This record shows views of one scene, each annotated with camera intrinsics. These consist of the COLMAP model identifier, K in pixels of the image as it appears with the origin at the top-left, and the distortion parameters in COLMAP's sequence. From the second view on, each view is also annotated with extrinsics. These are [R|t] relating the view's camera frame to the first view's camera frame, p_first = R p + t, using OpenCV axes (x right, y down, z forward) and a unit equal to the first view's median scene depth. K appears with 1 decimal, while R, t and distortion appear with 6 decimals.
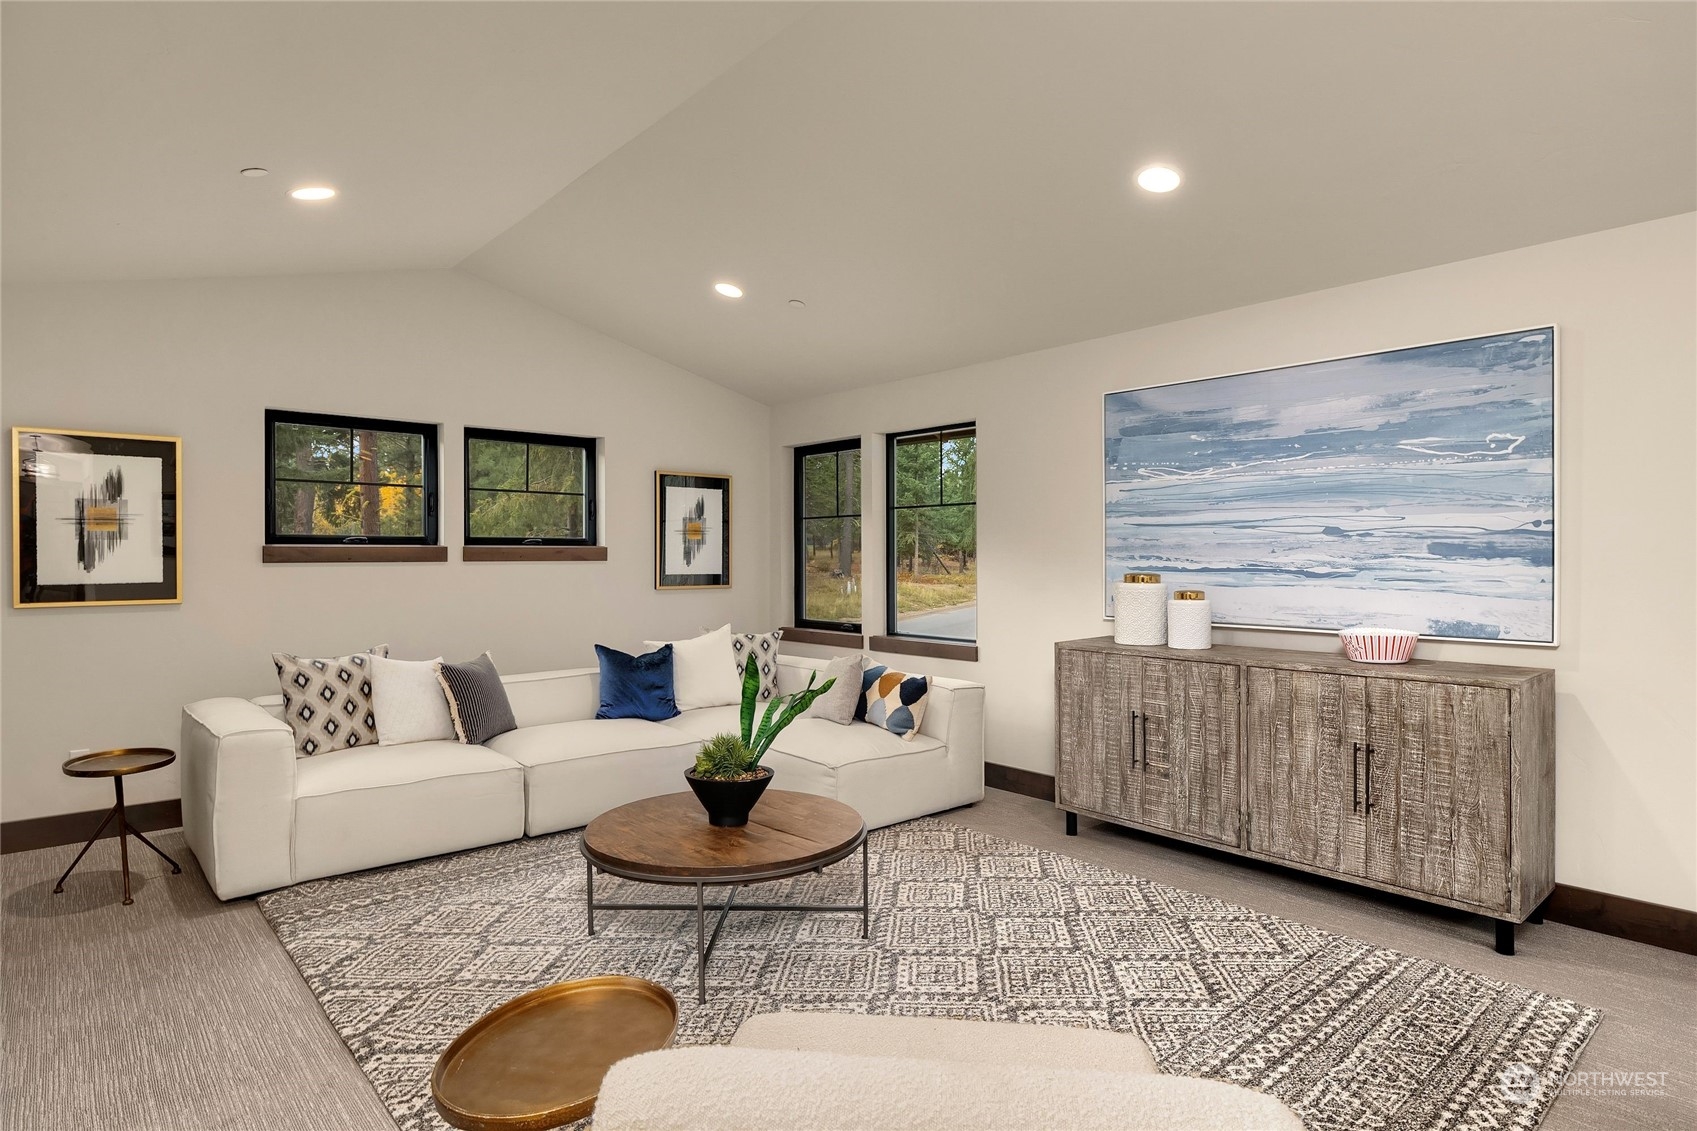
lens RADIAL K [[928.7, 0, 846.4], [0, 928.7, 566.7], [0, 0, 1]] dist [0.003684, -0.000977]
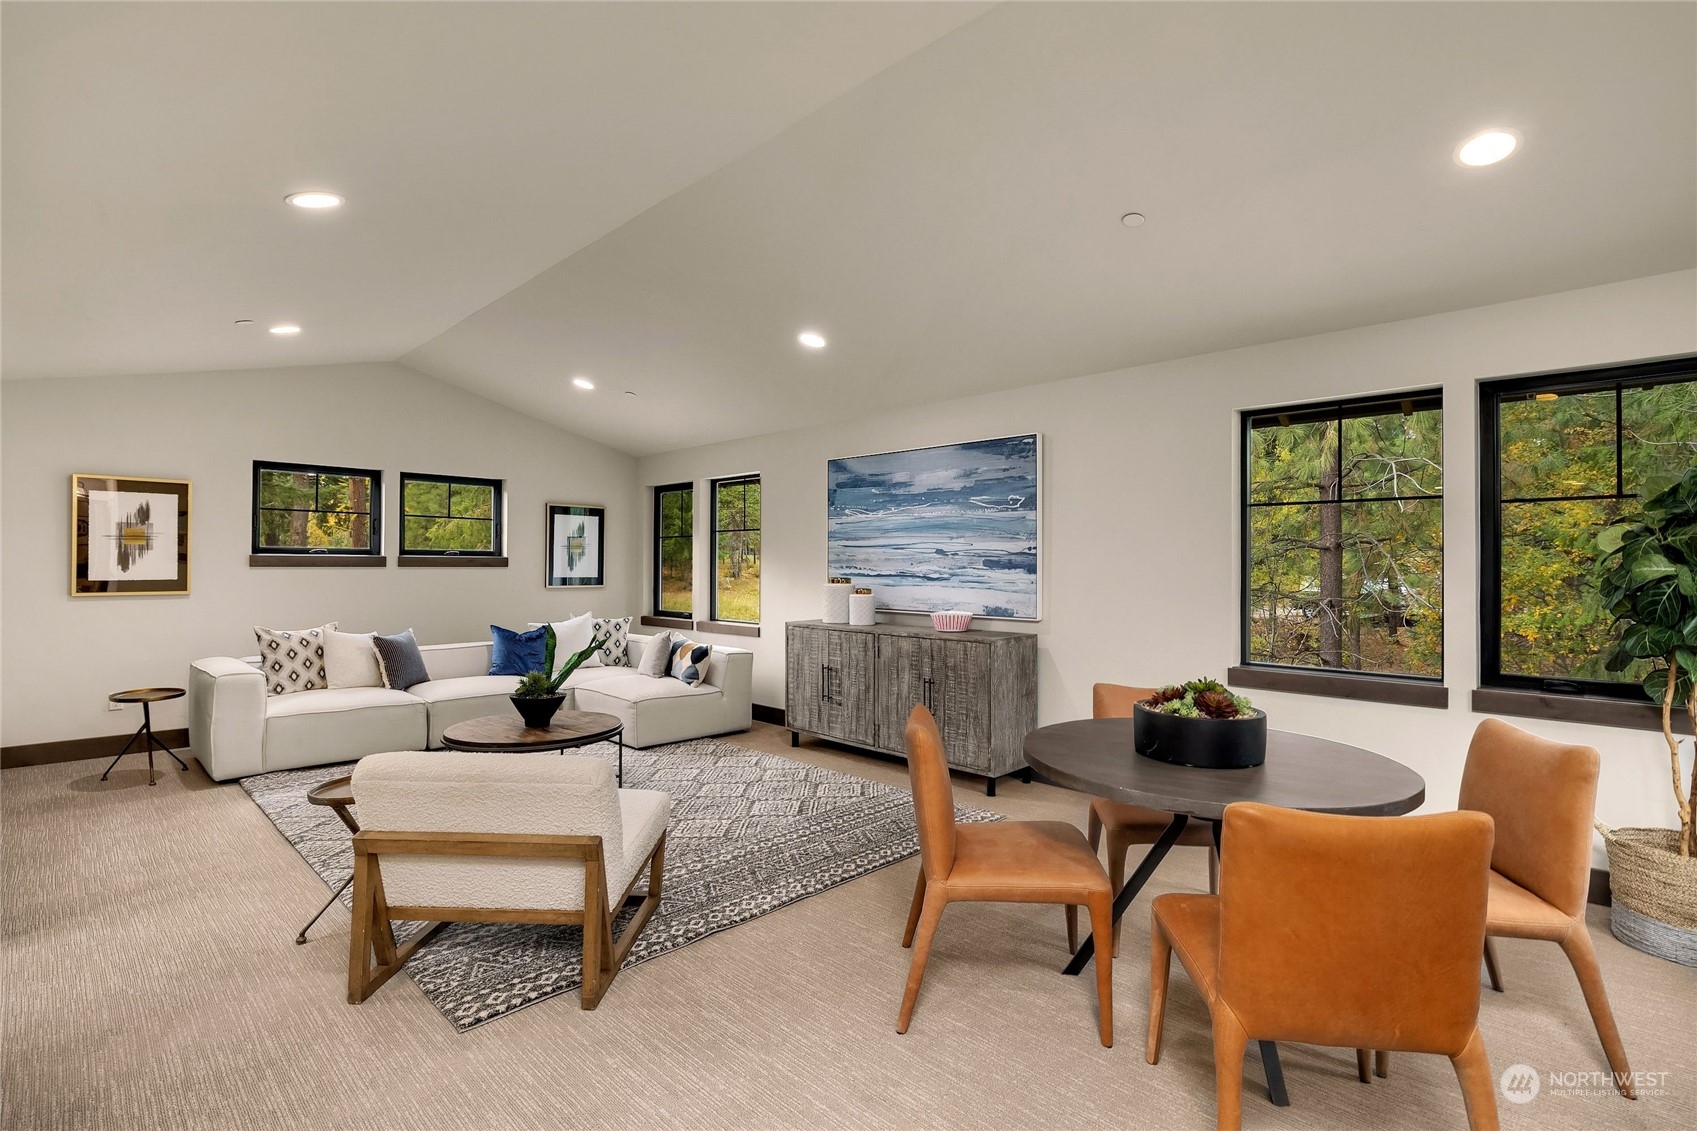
lens RADIAL K [[808.3, 0, 852.1], [0, 808.3, 565.5], [0, 0, 1]] dist [-0.002358, 0.000746]
pose [[0.997571, 0.007214, 0.069283, 0.253094], [-0.006432, 0.999913, -0.011500, 0.002575], [-0.069360, 0.011027, 0.997531, -0.365641]]
